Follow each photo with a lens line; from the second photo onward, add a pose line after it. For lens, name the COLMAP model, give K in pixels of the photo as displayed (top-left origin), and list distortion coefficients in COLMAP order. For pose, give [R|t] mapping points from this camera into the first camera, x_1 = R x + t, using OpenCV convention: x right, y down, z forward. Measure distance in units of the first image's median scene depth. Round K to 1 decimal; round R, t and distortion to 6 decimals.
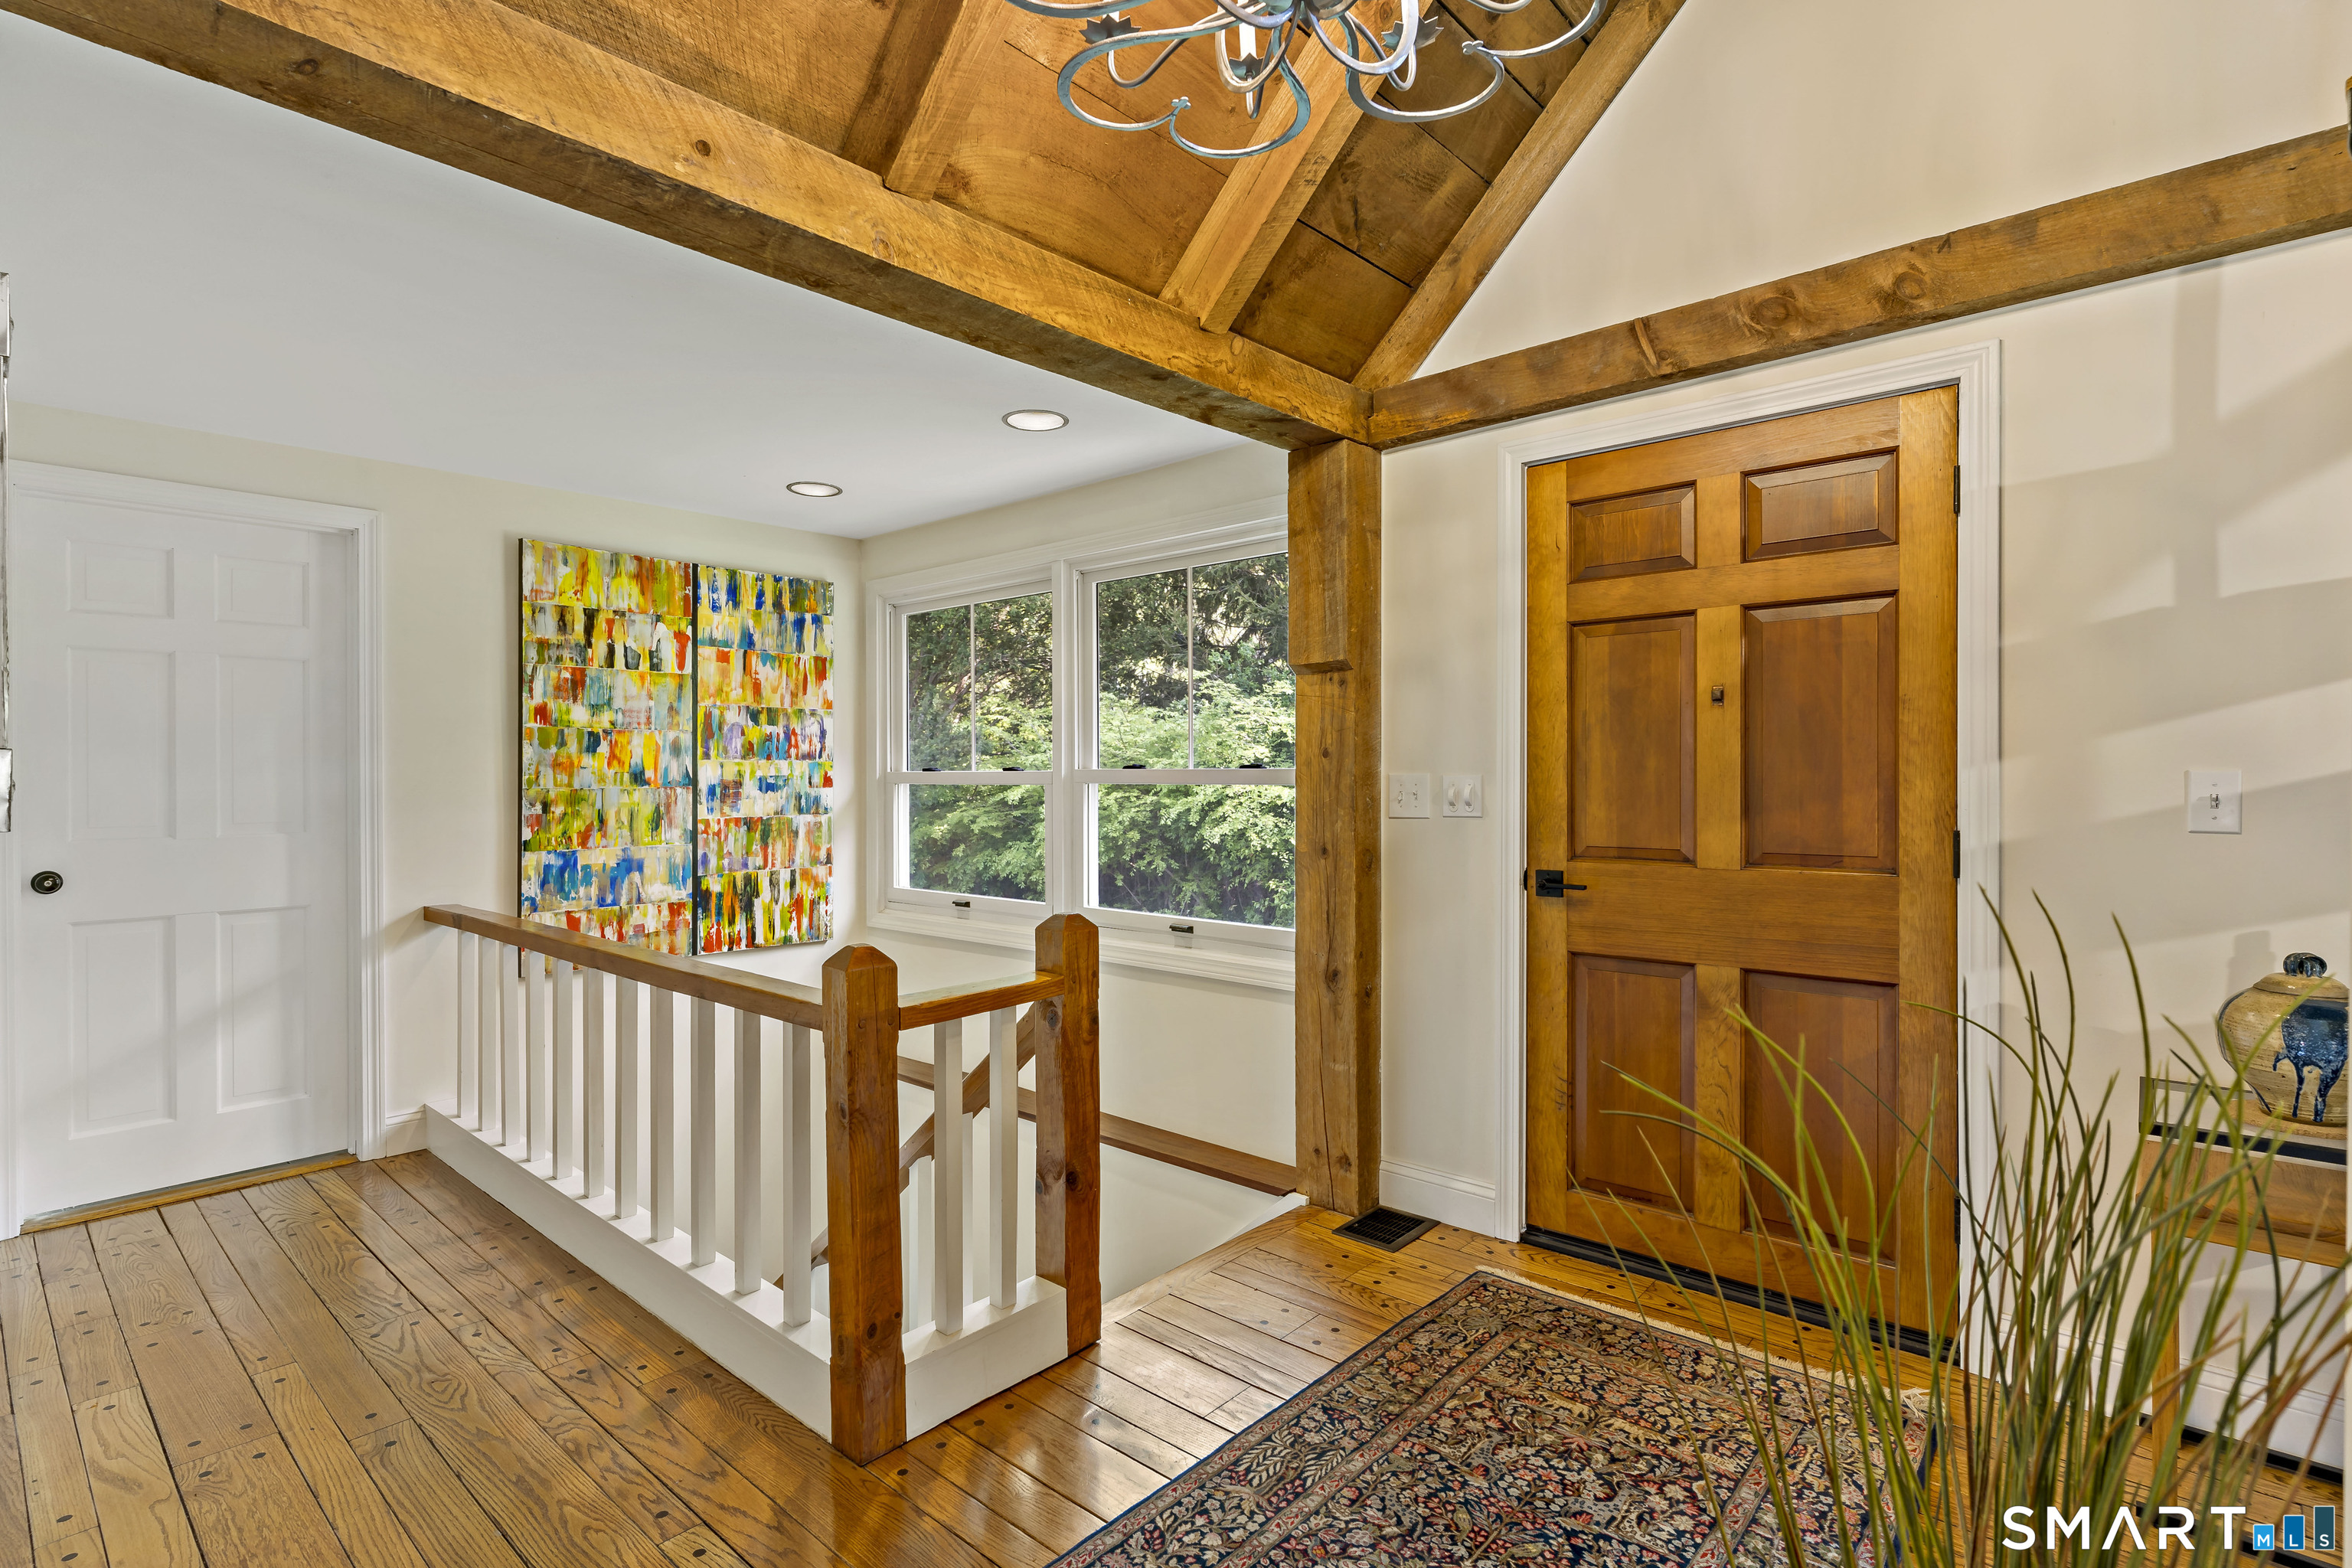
lens RADIAL K [[1135.0, 0, 1182.1], [0, 1135.0, 785.8], [0, 0, 1]] dist [0.000173, -0.000073]
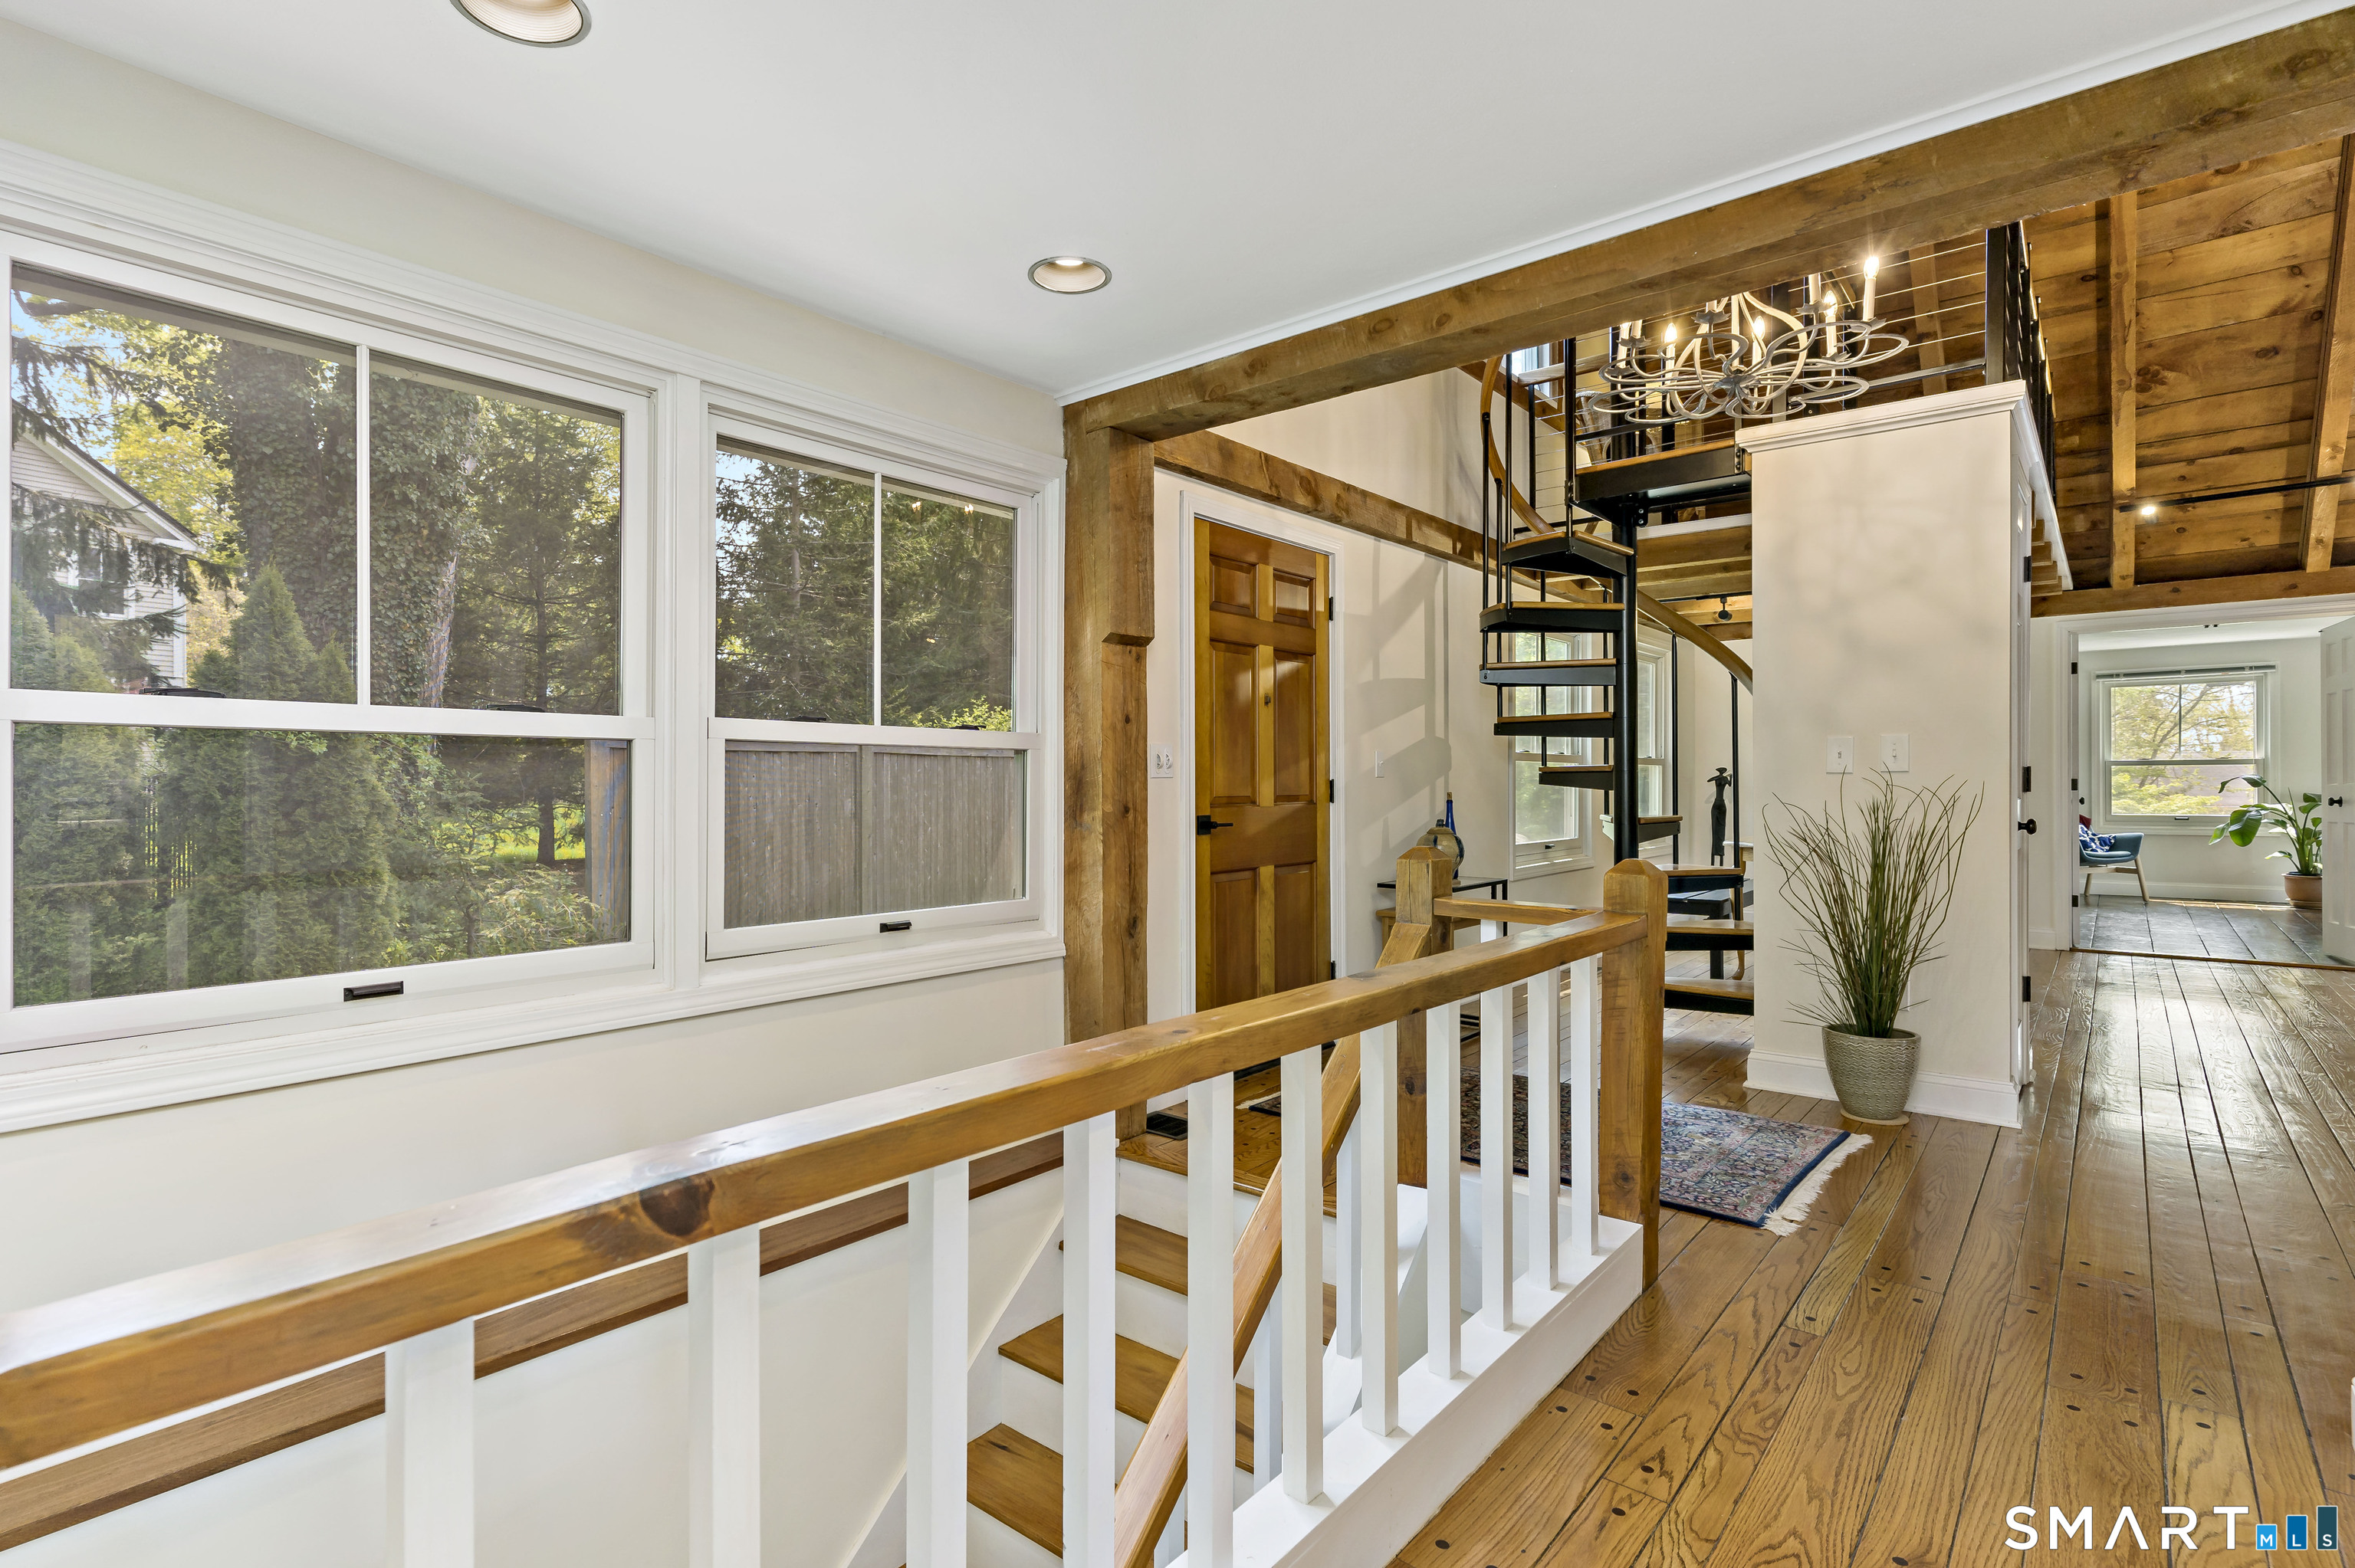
lens RADIAL K [[1136.3, 0, 1183.3], [0, 1136.3, 777.7], [0, 0, 1]] dist [0.000173, -0.000073]
pose [[-0.046849, -0.001283, 0.998901, -1.162916], [0.000193, 0.999999, 0.001294, 0.030508], [-0.998902, 0.000254, -0.046849, 1.215478]]
